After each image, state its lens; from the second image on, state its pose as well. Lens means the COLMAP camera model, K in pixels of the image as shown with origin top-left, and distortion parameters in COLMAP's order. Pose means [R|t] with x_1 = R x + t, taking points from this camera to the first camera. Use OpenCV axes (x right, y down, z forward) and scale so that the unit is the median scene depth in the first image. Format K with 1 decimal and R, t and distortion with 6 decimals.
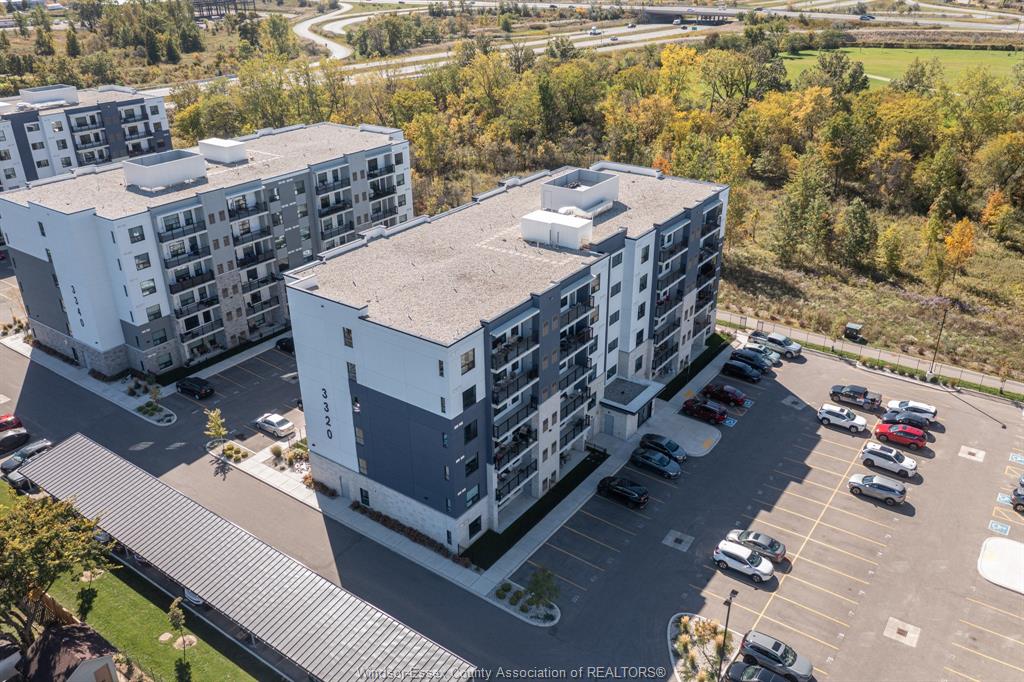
lens RADIAL K [[813.6, 0, 515.5], [0, 813.6, 344.4], [0, 0, 1]] dist [0.001403, 0.008608]
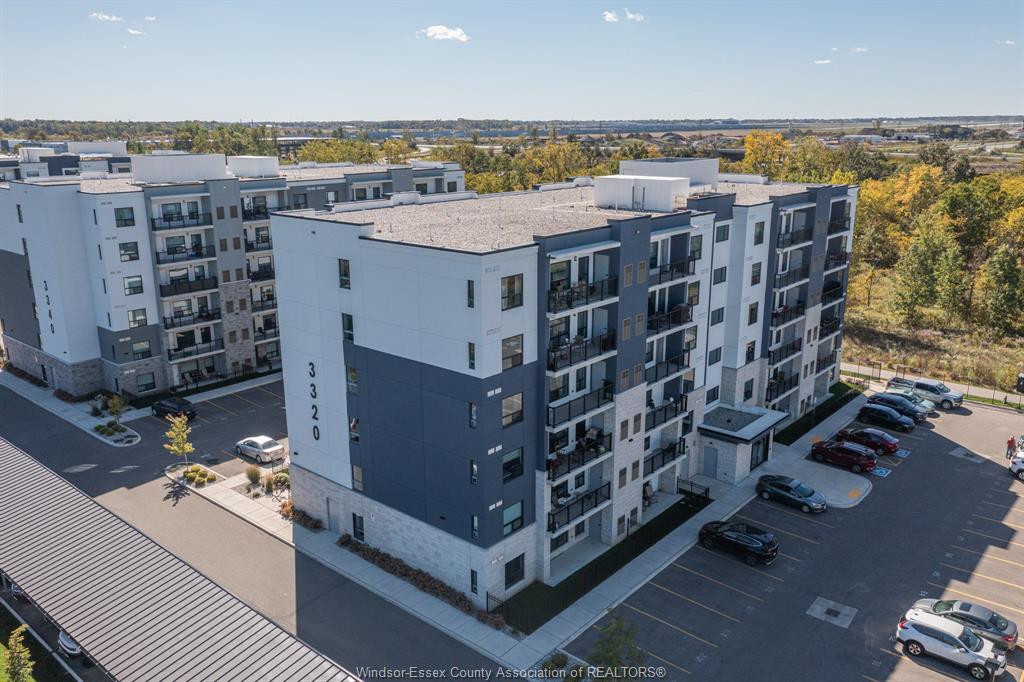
lens RADIAL K [[813.6, 0, 514.4], [0, 813.6, 341.5], [0, 0, 1]] dist [0.001403, 0.008608]
pose [[0.996150, 0.026015, -0.083719, 0.000233], [-0.041785, 0.980398, -0.192545, 0.144243], [0.077069, 0.195302, 0.977710, 0.273912]]
